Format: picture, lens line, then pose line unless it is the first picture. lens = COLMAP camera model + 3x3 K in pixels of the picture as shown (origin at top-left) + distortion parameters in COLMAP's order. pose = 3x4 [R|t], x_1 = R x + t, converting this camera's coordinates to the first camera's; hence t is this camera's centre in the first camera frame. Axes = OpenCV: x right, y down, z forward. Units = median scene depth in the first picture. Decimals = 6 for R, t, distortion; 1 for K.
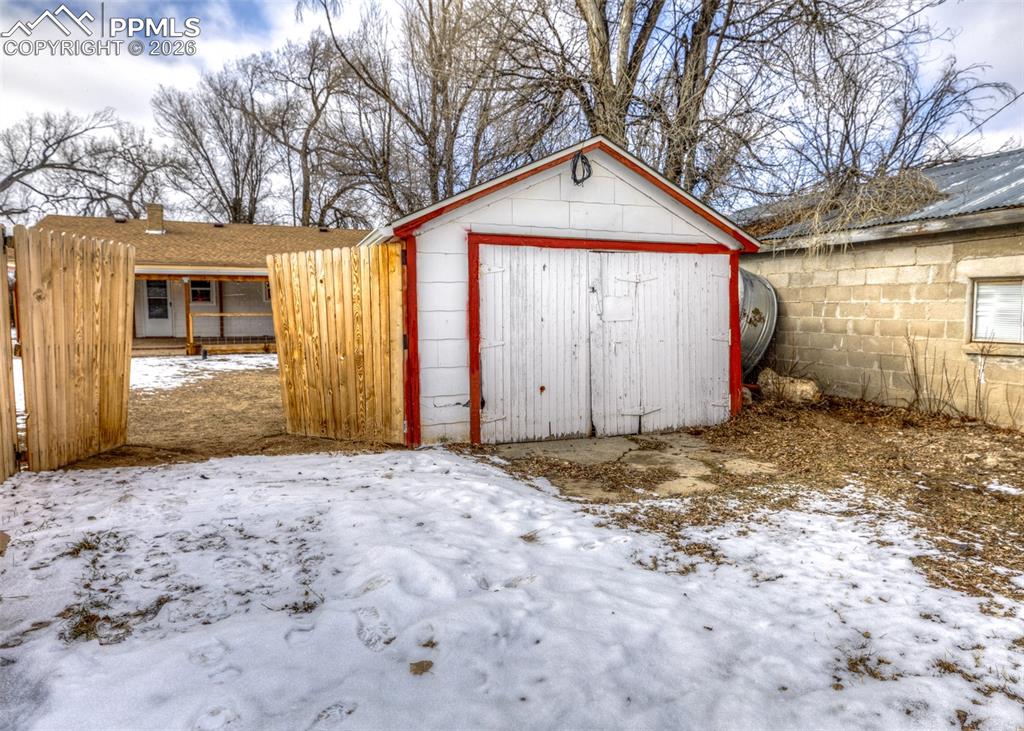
lens RADIAL K [[592.9, 0, 515.2], [0, 592.9, 365.8], [0, 0, 1]] dist [0.013021, -0.000768]
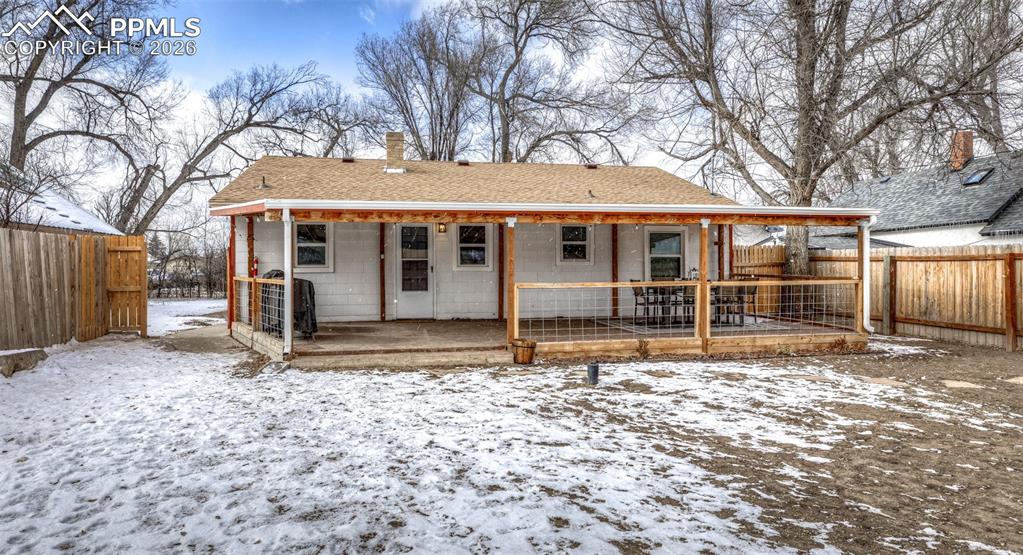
lens RADIAL K [[580.2, 0, 508.1], [0, 580.2, 278.5], [0, 0, 1]] dist [0.003327, 0.000760]
pose [[0.978240, -0.007405, -0.207346, -0.206737], [-0.011398, 0.995936, -0.089340, -0.020978], [0.207165, 0.089759, 0.974180, 0.225712]]
